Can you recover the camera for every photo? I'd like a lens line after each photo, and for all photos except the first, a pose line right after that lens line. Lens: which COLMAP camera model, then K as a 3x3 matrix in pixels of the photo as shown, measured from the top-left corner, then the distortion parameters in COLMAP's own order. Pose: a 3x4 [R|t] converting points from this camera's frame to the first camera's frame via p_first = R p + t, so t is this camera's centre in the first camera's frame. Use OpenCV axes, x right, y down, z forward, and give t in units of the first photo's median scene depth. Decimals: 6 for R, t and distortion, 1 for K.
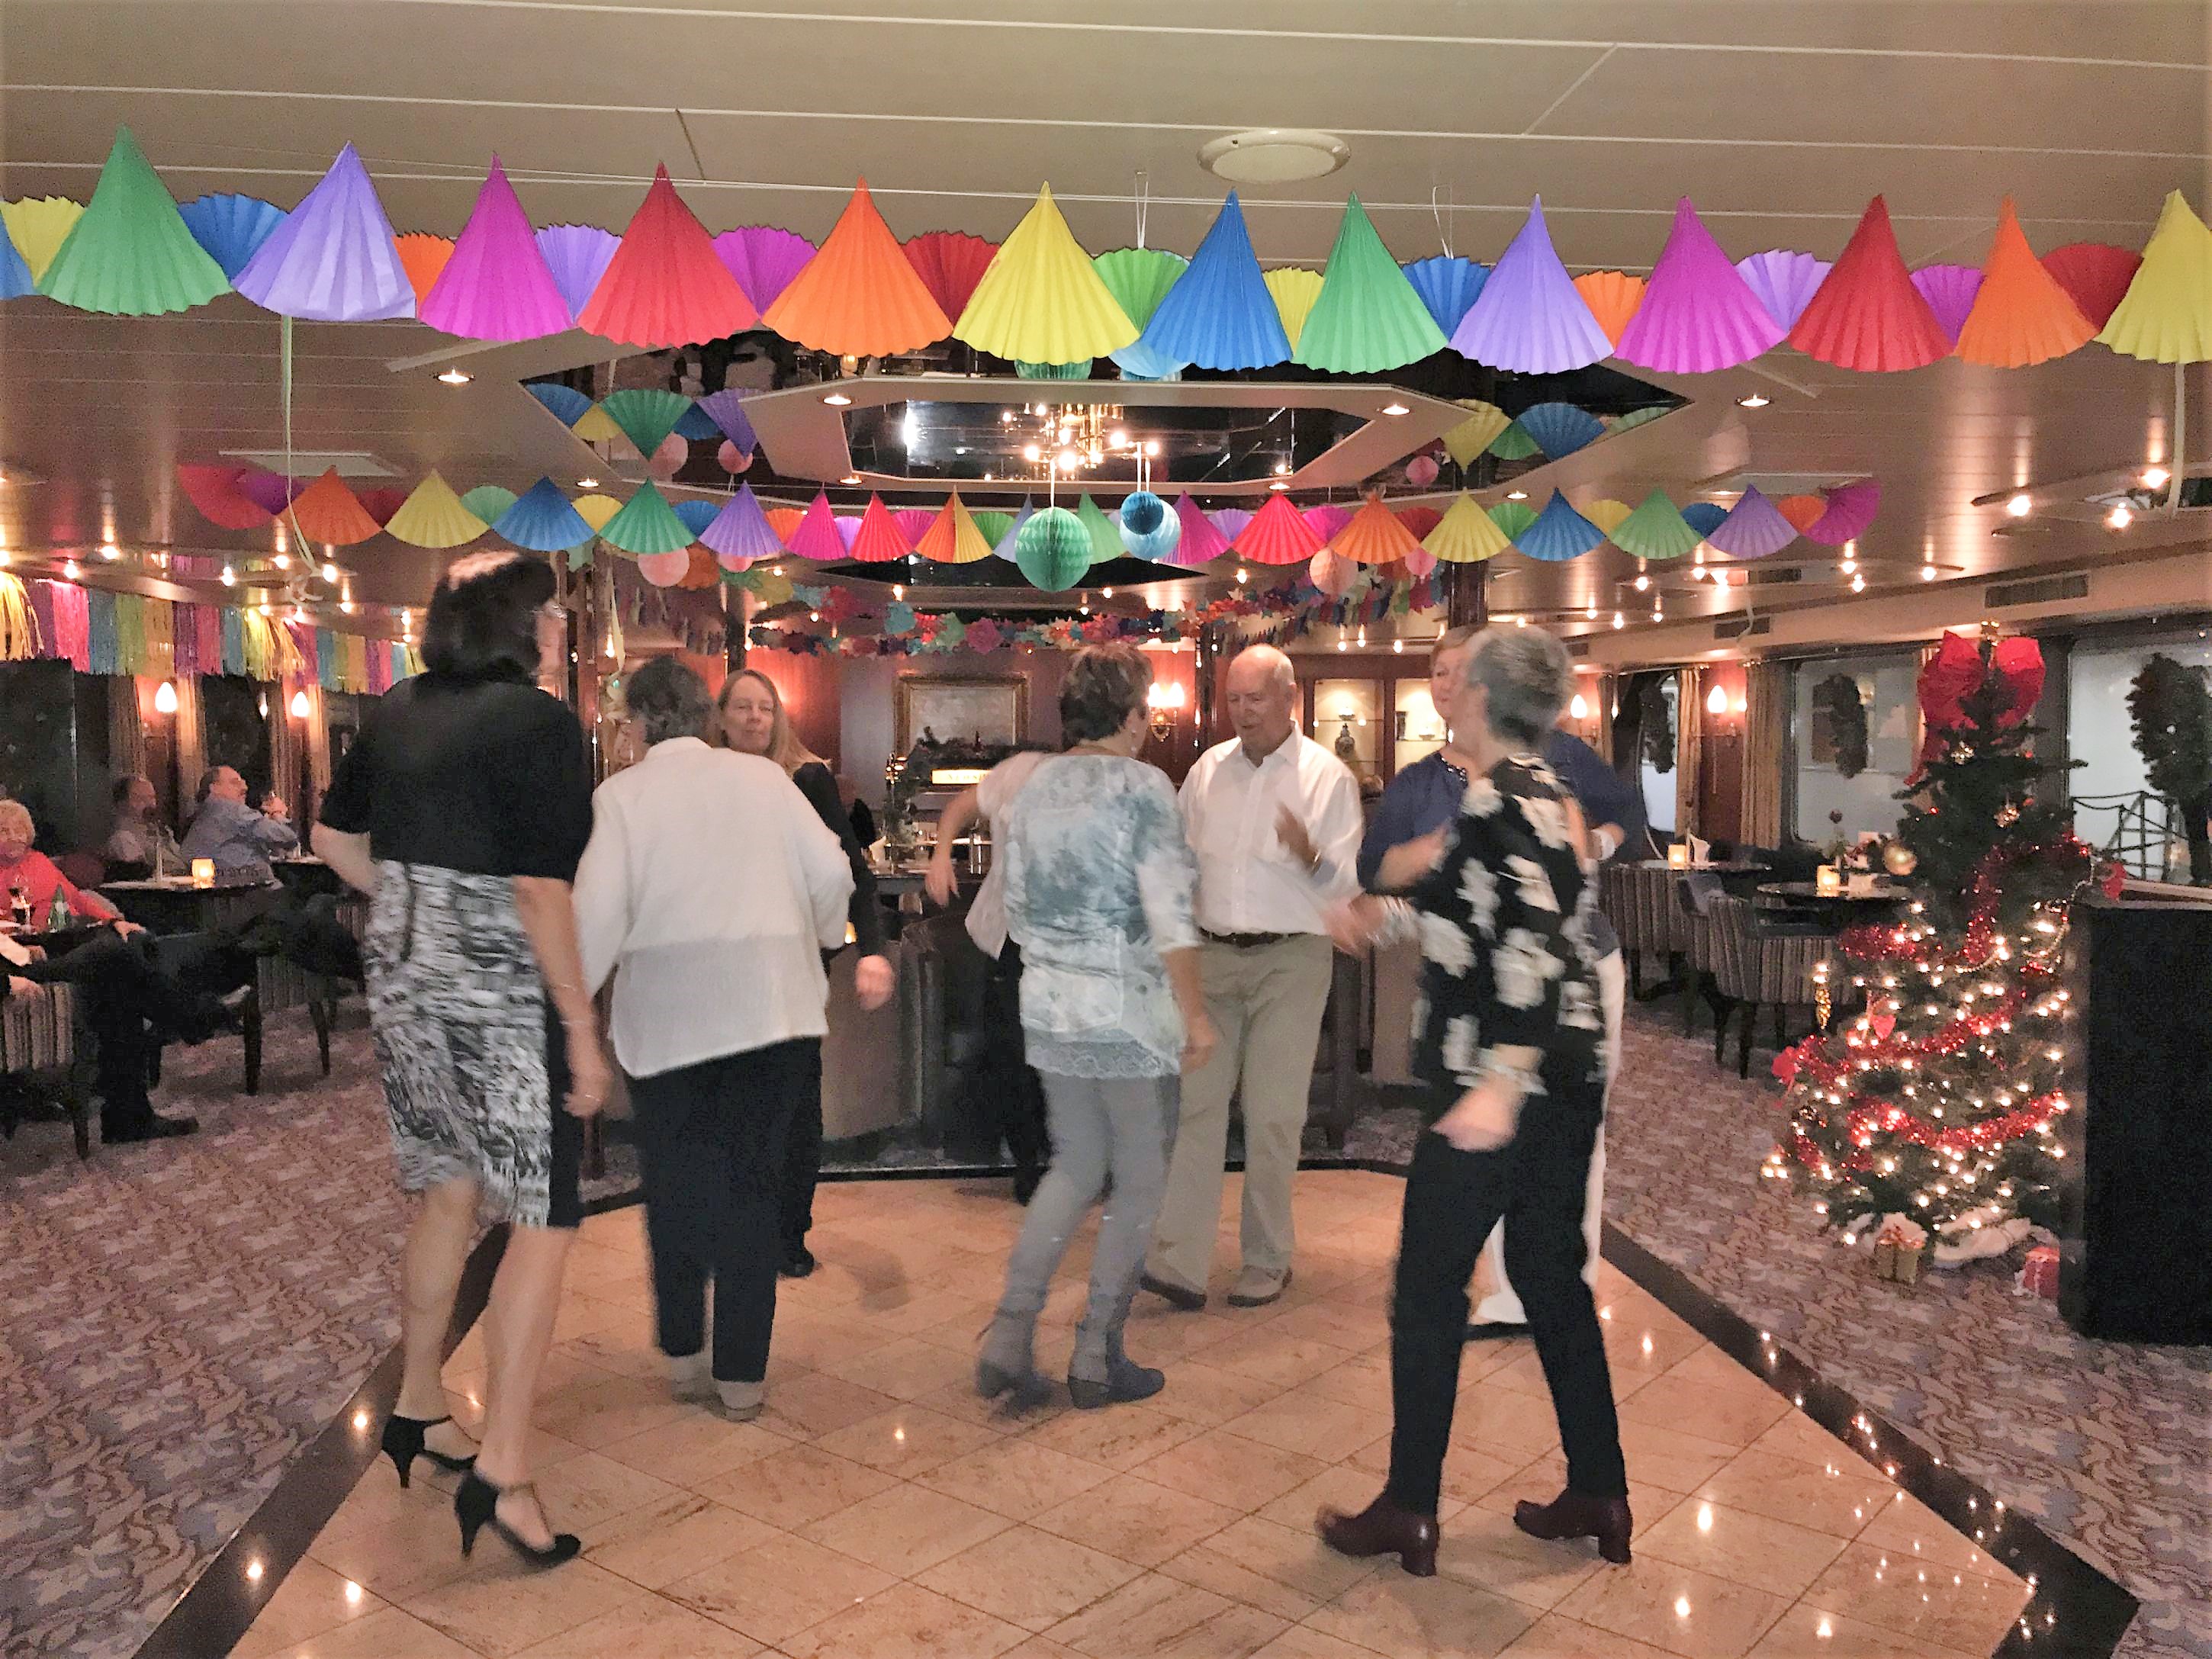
lens RADIAL K [[1820.8, 0, 1085.7], [0, 1820.8, 834.1], [0, 0, 1]] dist [0.024295, -0.016929]
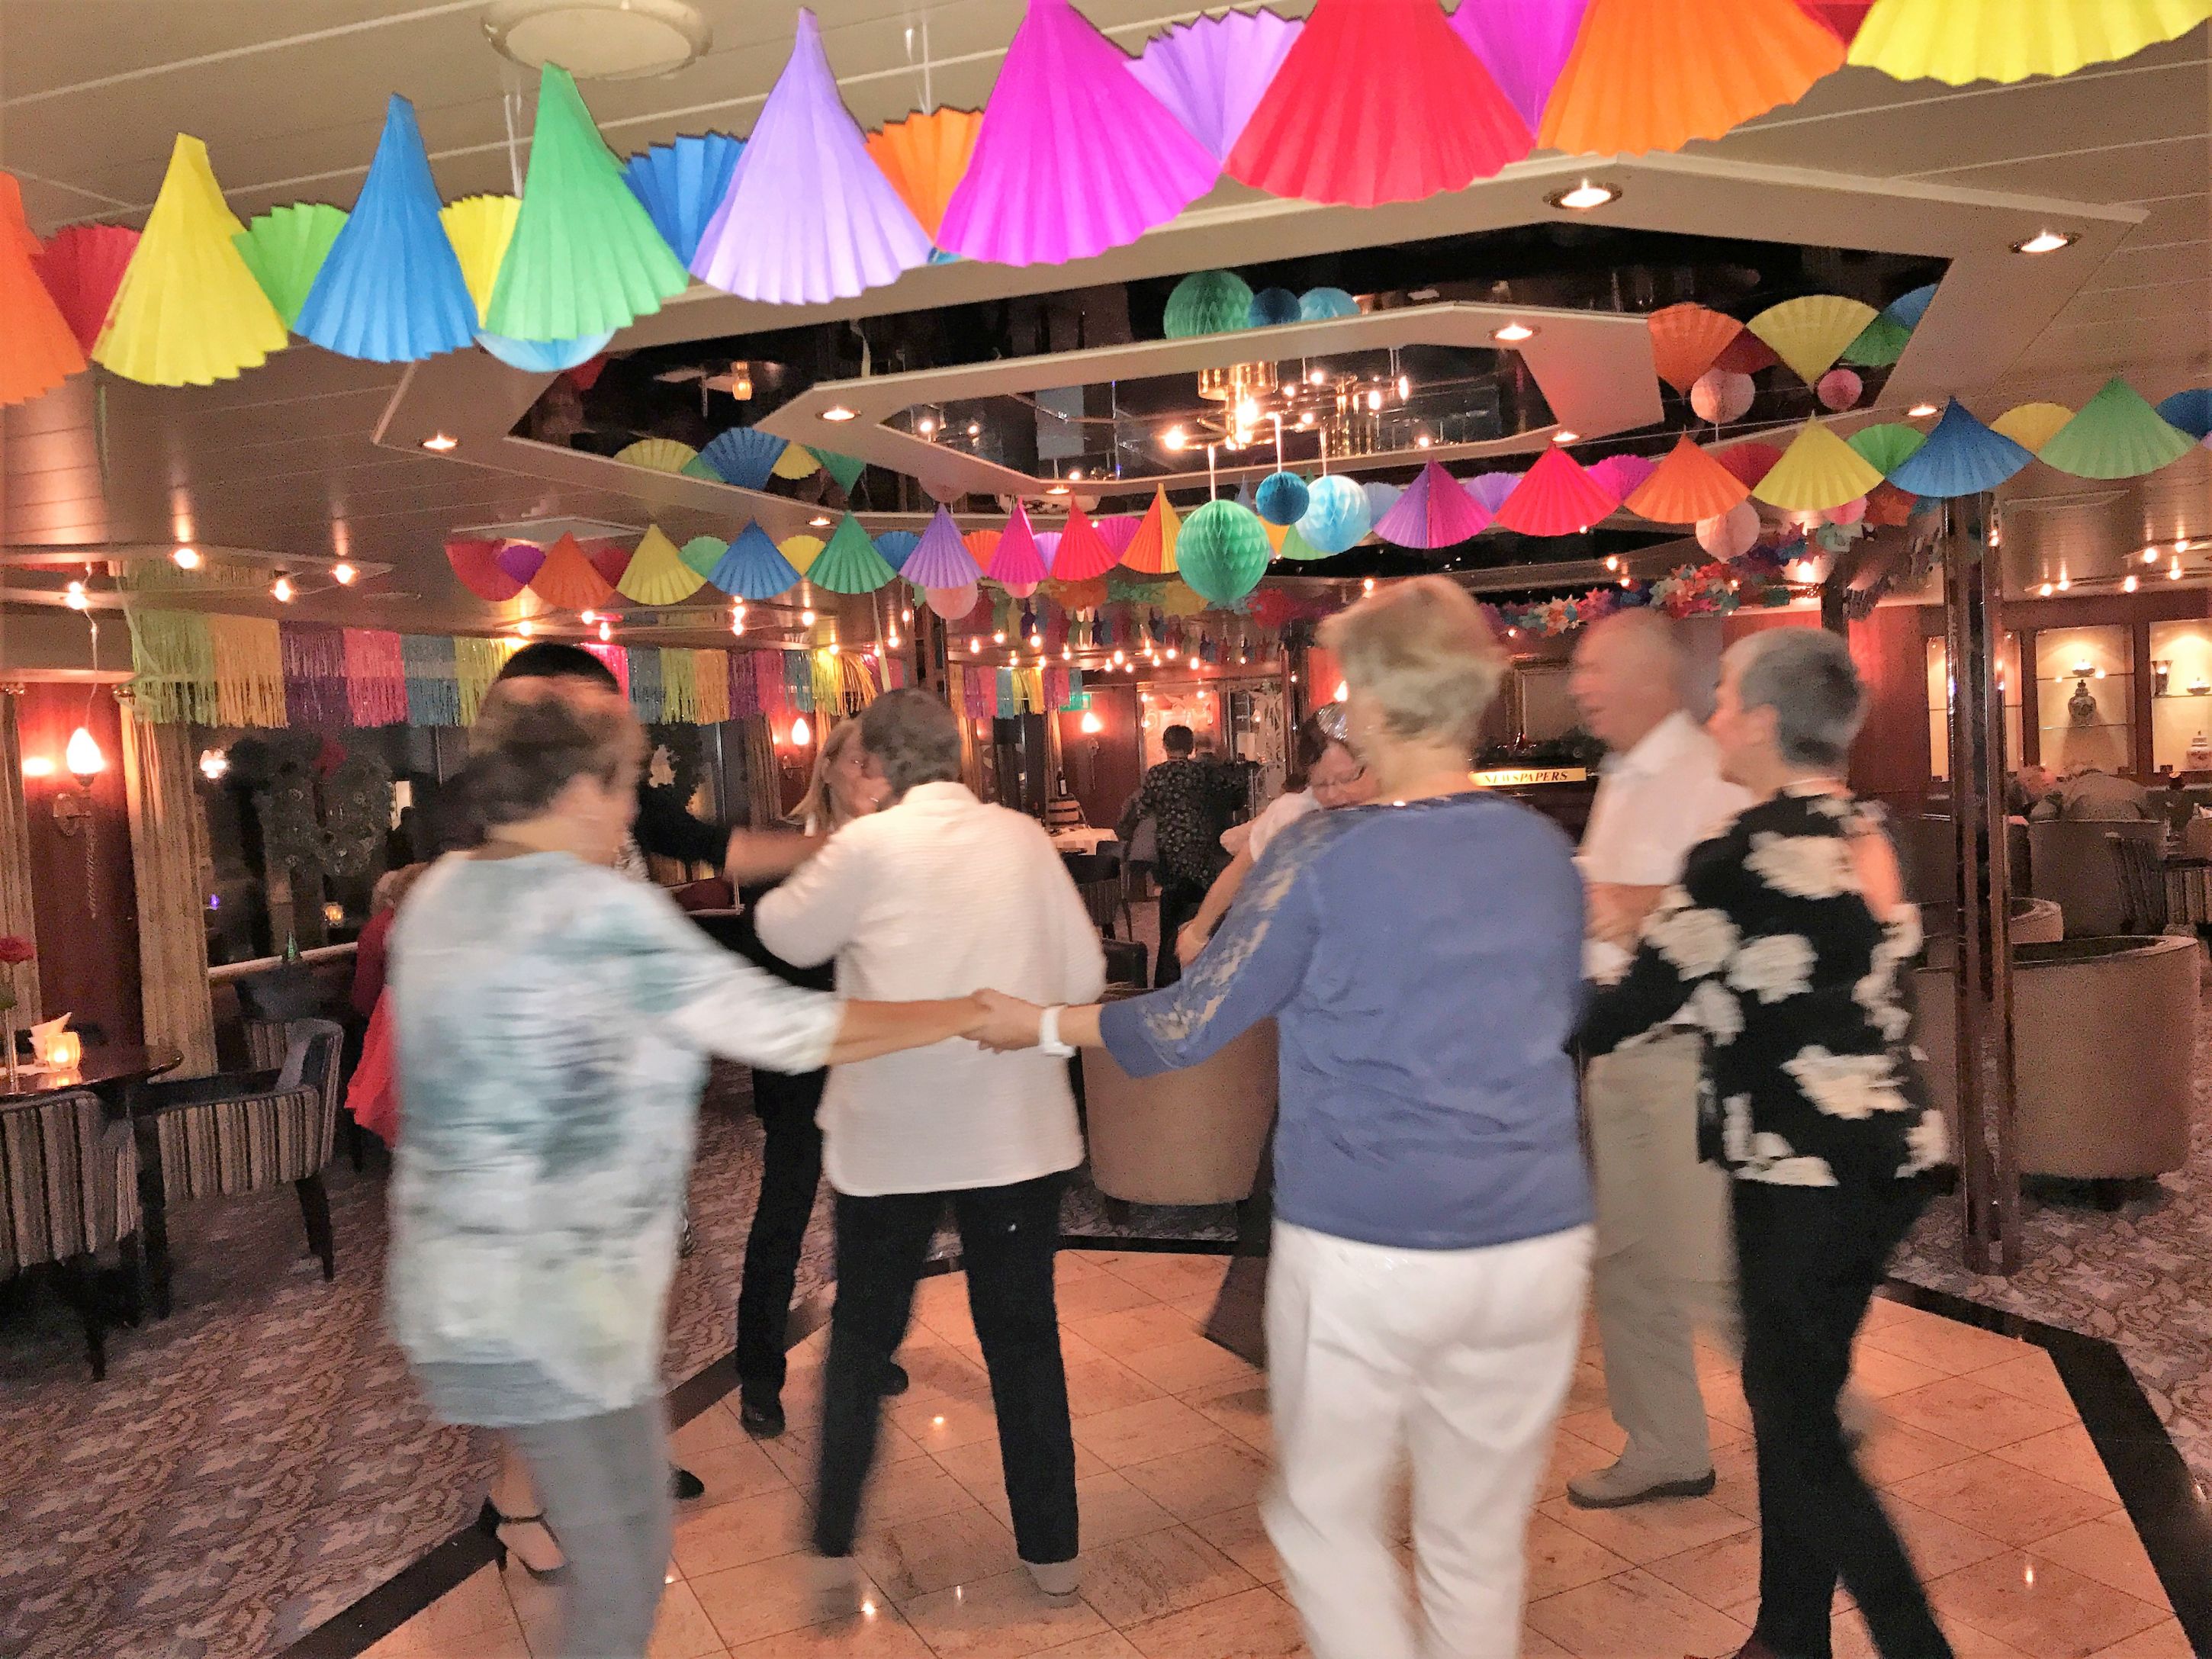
lens RADIAL K [[1820.8, 0, 1089.7], [0, 1820.8, 822.5], [0, 0, 1]] dist [0.024295, -0.016929]
pose [[0.909961, -0.029785, -0.413622, 0.236542], [0.031677, 0.999496, -0.002286, -0.028246], [0.413482, -0.011022, 0.910446, 0.189196]]
